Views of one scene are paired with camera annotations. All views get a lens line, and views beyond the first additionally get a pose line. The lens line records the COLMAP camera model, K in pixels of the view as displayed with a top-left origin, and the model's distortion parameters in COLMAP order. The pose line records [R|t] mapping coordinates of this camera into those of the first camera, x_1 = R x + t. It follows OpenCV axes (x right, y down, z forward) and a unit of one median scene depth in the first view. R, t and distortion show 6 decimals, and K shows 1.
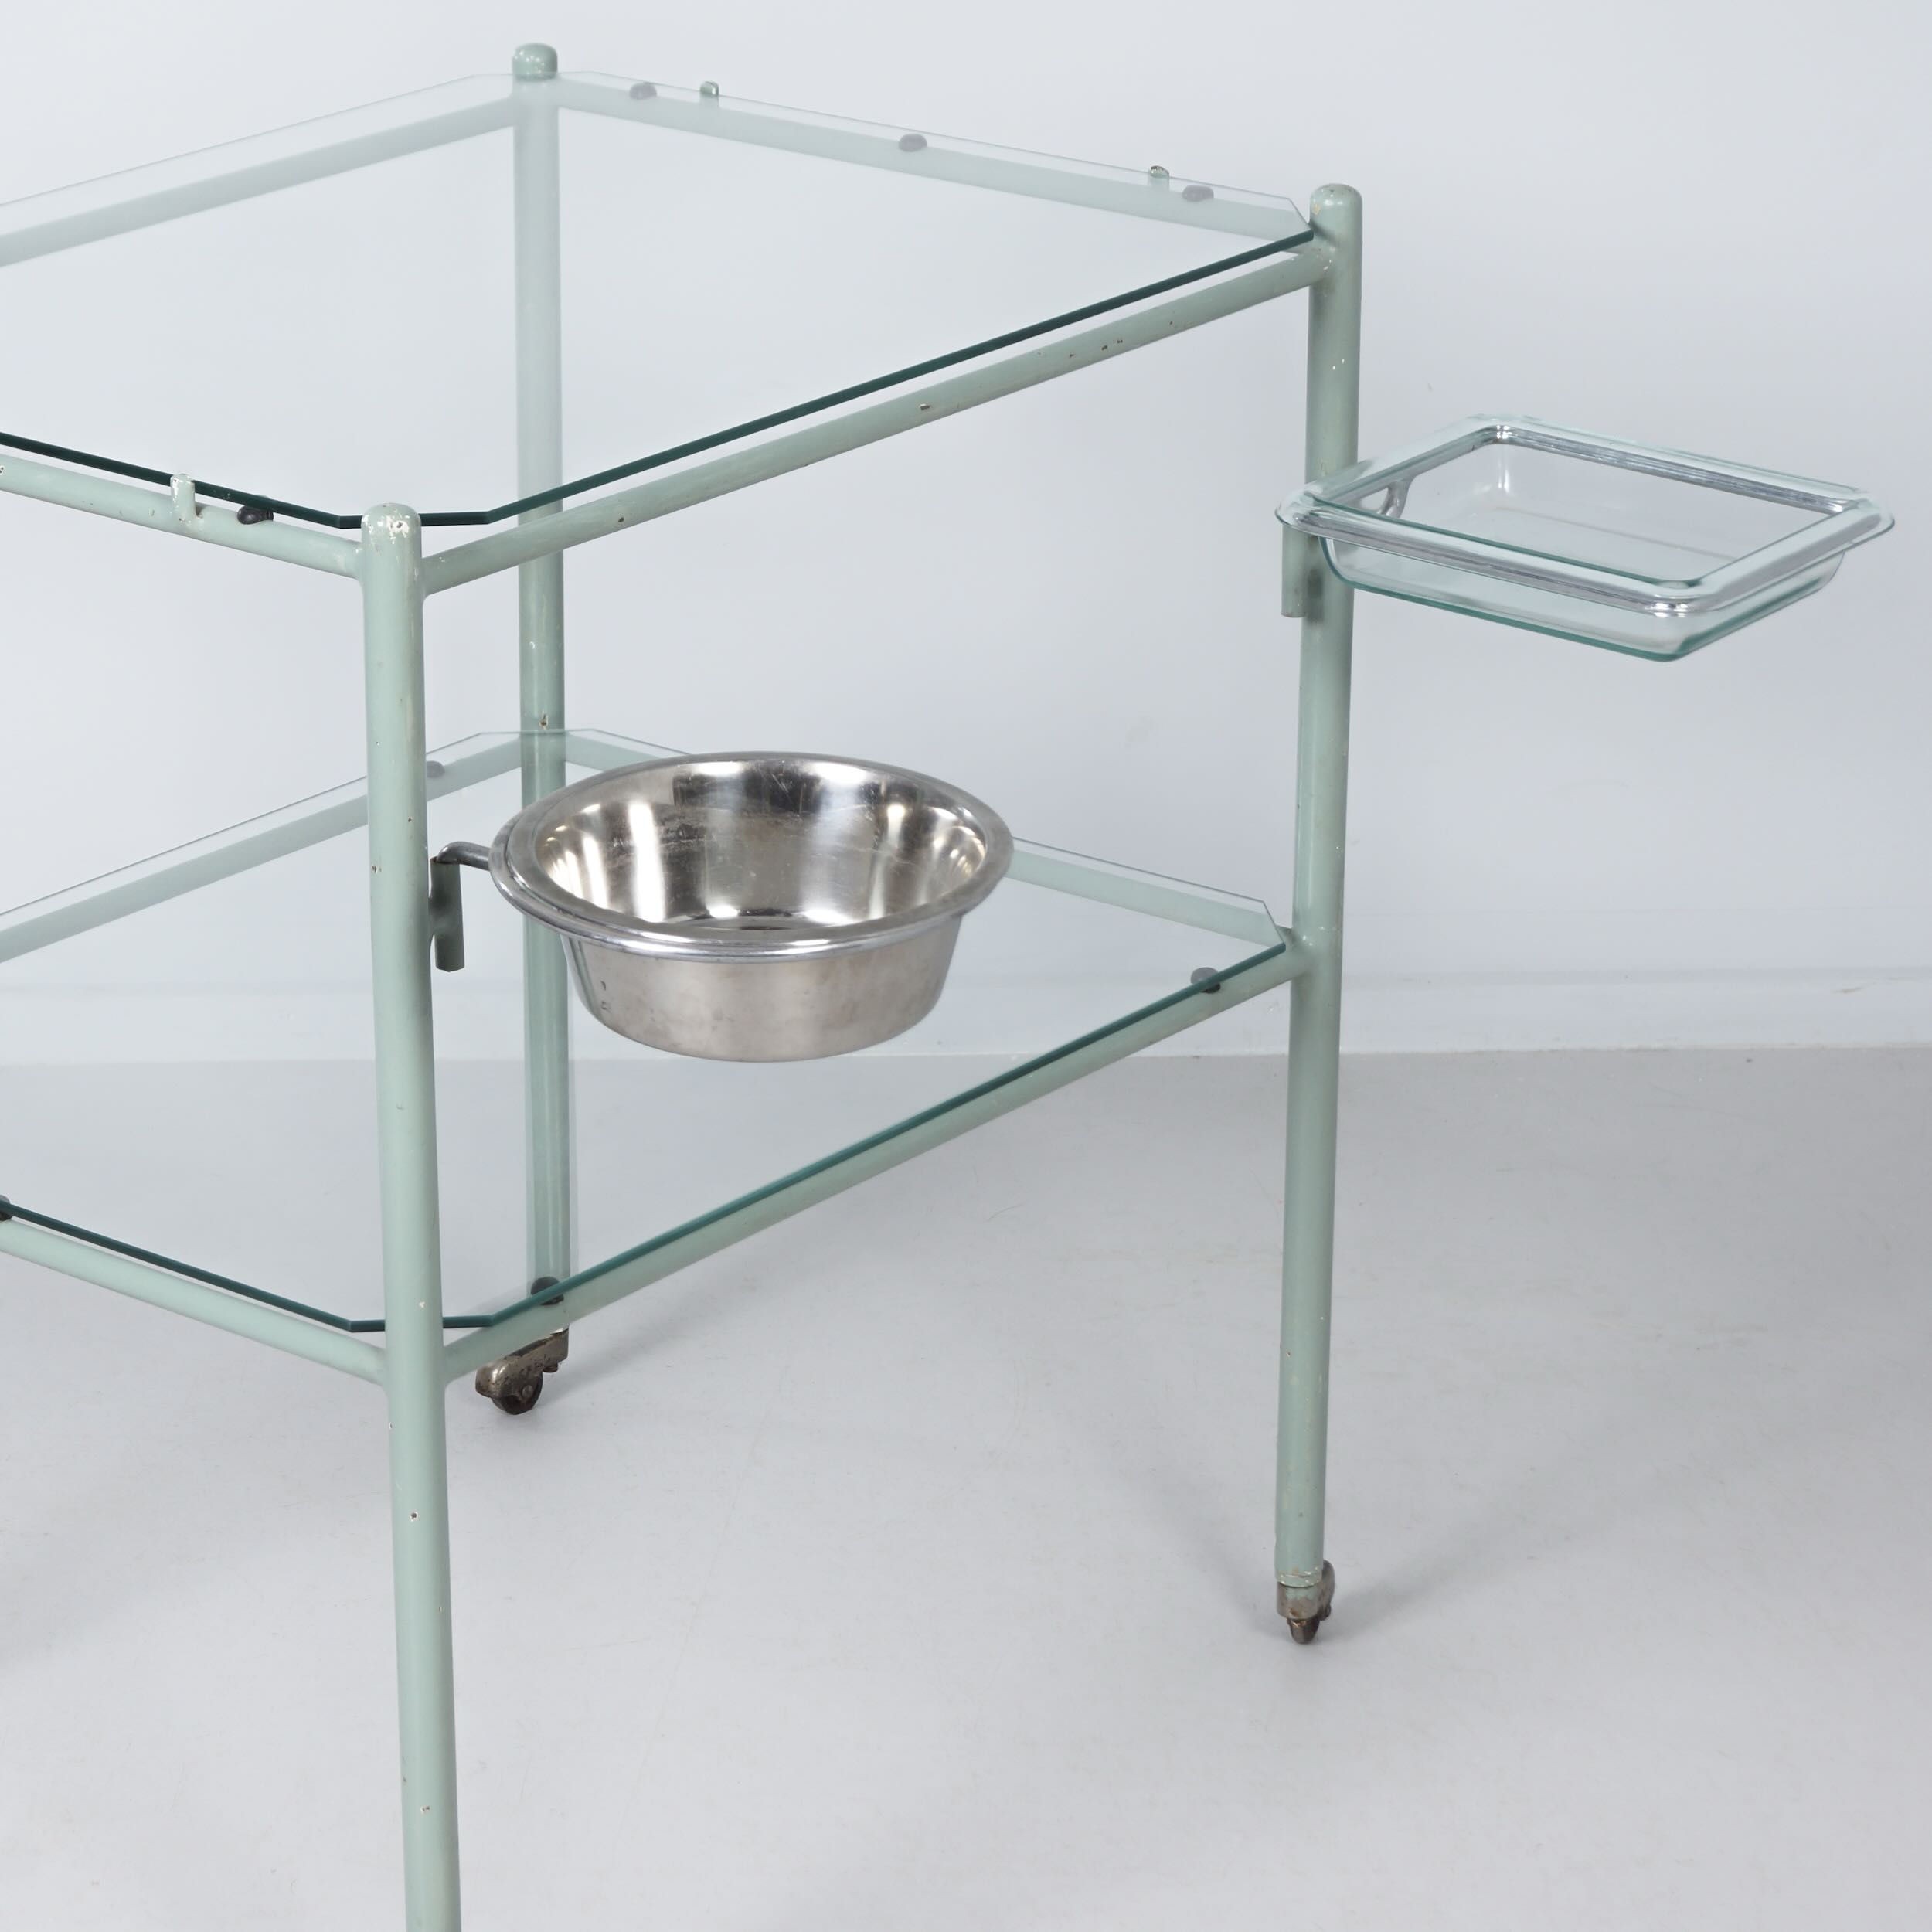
lens RADIAL K [[6645.4, 0, 537.9], [0, 6645.4, 966.9], [0, 0, 1]] dist [0.178701, -1.354004]
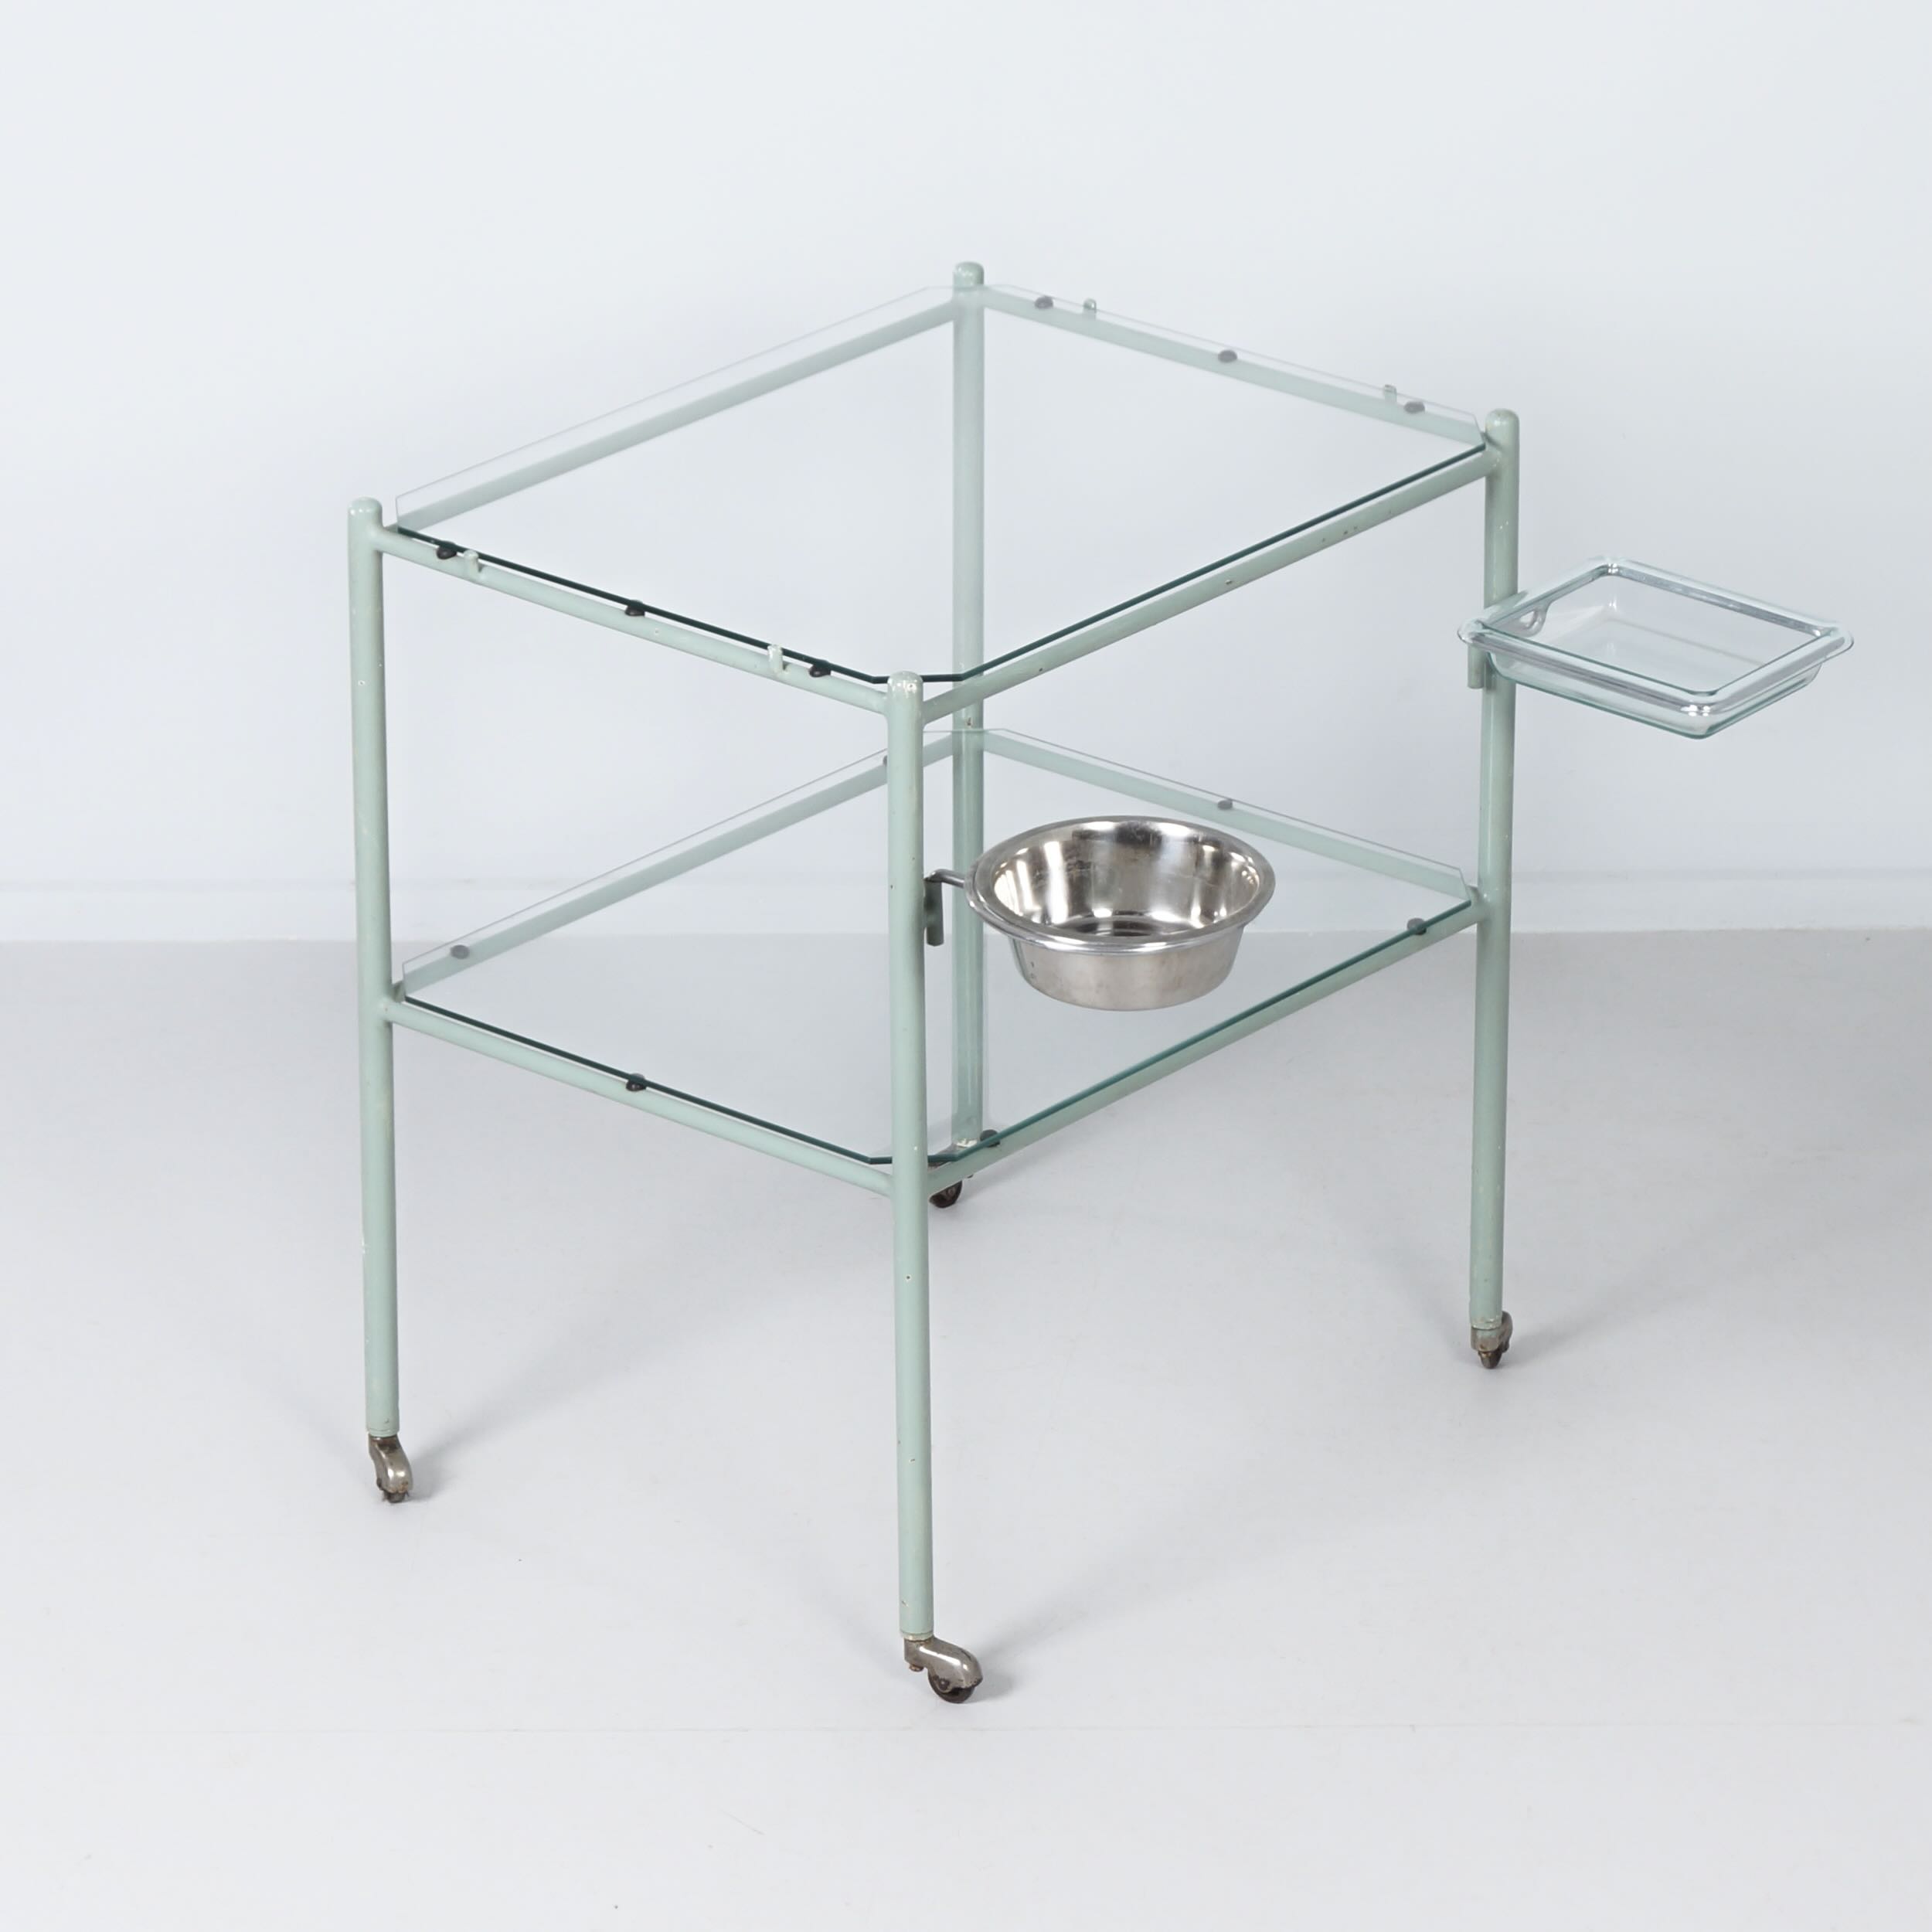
lens RADIAL K [[10048.1, 0, 966.0], [0, 10048.1, 966.0], [0, 0, 1]] dist [0.115539, 4.723784]
pose [[0.999747, 0.004879, 0.021948, -0.053030], [-0.005946, 0.998789, 0.048846, -0.102193], [-0.021683, -0.048965, 0.998565, -1.304243]]
